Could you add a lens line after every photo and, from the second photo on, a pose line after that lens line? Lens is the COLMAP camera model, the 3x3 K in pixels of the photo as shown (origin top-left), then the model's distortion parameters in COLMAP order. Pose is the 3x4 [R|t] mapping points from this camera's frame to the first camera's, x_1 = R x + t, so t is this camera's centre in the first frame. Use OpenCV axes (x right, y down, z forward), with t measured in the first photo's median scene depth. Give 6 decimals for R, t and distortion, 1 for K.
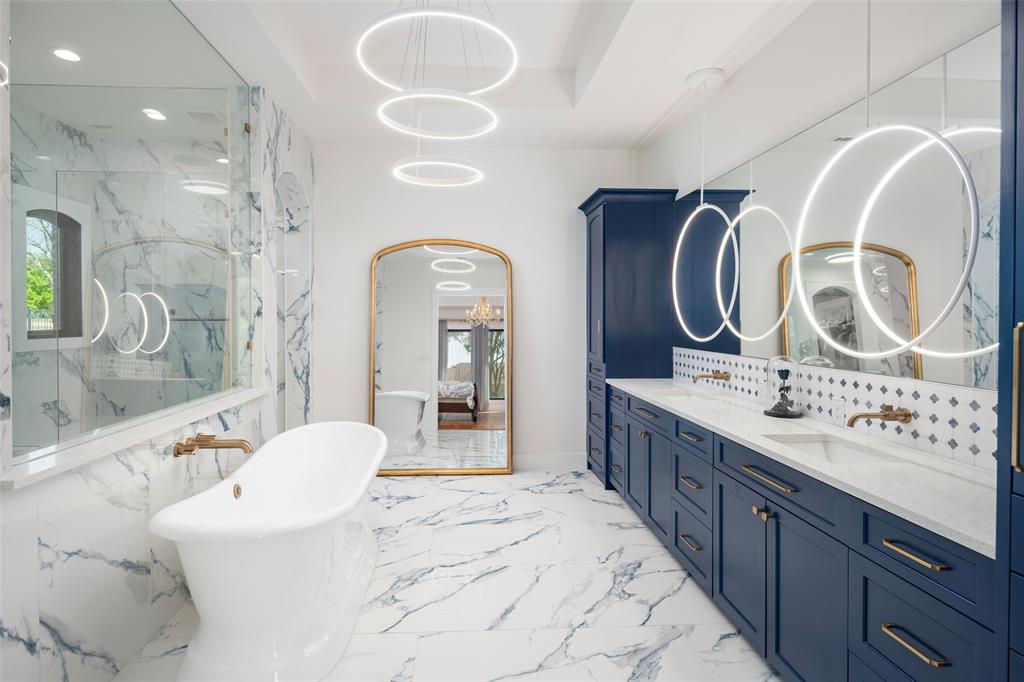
lens RADIAL K [[516.2, 0, 509.1], [0, 516.2, 326.4], [0, 0, 1]] dist [-0.000254, 0.000499]
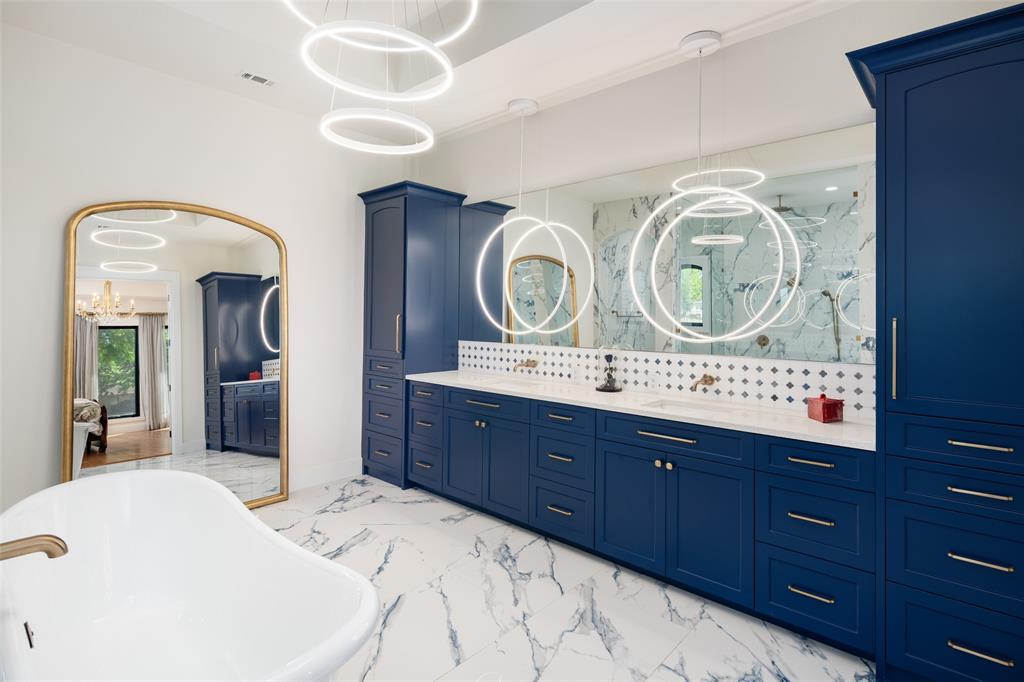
lens RADIAL K [[504.0, 0, 512.5], [0, 504.0, 311.7], [0, 0, 1]] dist [-0.000408, 0.000379]
pose [[0.714959, 0.008589, 0.699114, -0.420098], [0.003964, 0.999859, -0.016338, -0.002950], [-0.699155, 0.014452, 0.714824, 0.220805]]
